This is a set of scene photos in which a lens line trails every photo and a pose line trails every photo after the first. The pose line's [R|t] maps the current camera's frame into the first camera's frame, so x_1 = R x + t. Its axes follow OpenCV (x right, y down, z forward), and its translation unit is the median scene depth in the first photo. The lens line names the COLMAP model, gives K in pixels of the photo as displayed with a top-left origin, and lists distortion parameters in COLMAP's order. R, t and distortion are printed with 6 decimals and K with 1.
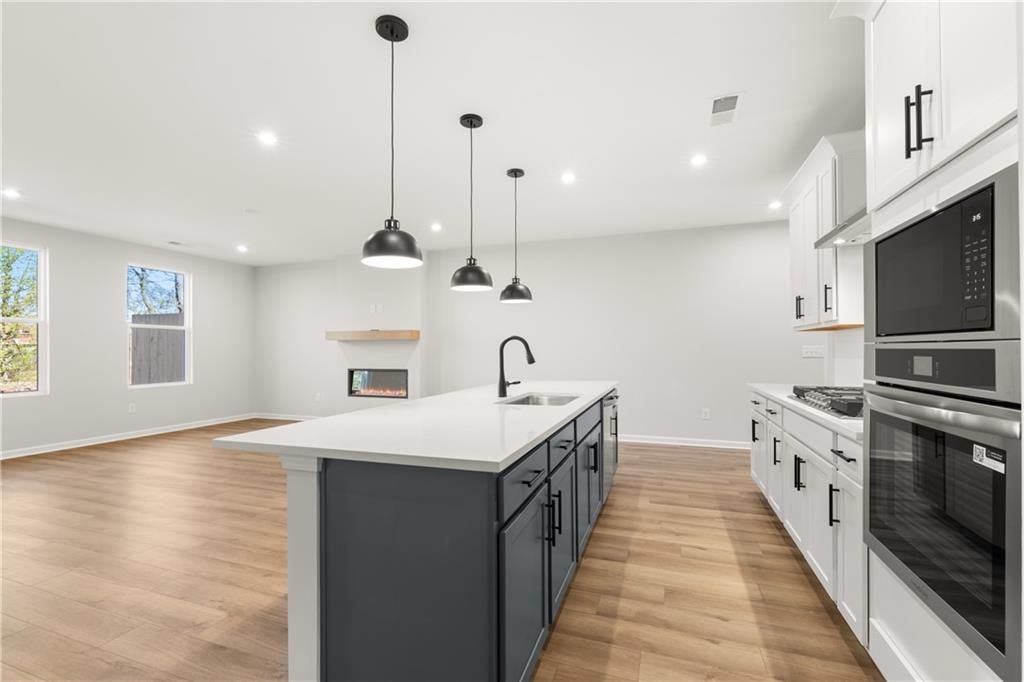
lens RADIAL K [[445.0, 0, 509.1], [0, 445.0, 350.5], [0, 0, 1]] dist [0.003143, 0.000614]
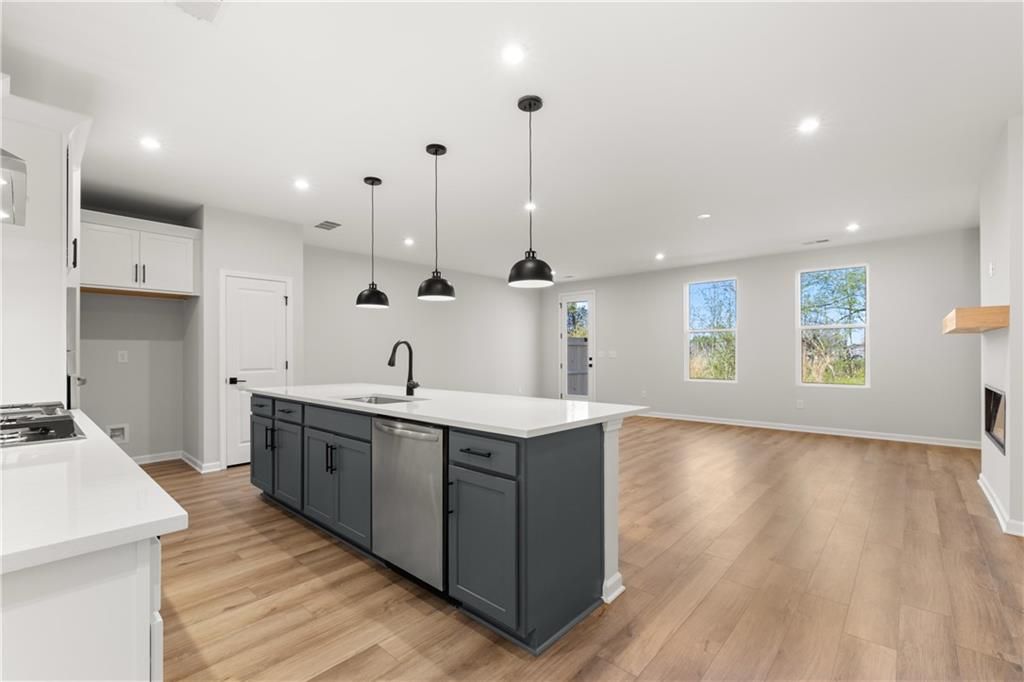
lens RADIAL K [[445.0, 0, 516.4], [0, 445.0, 346.7], [0, 0, 1]] dist [0.003143, 0.000614]
pose [[-0.389967, -0.017439, -0.920664, 0.896562], [0.012041, 0.999639, -0.024035, 0.009422], [0.920750, -0.020458, -0.389616, 1.651008]]
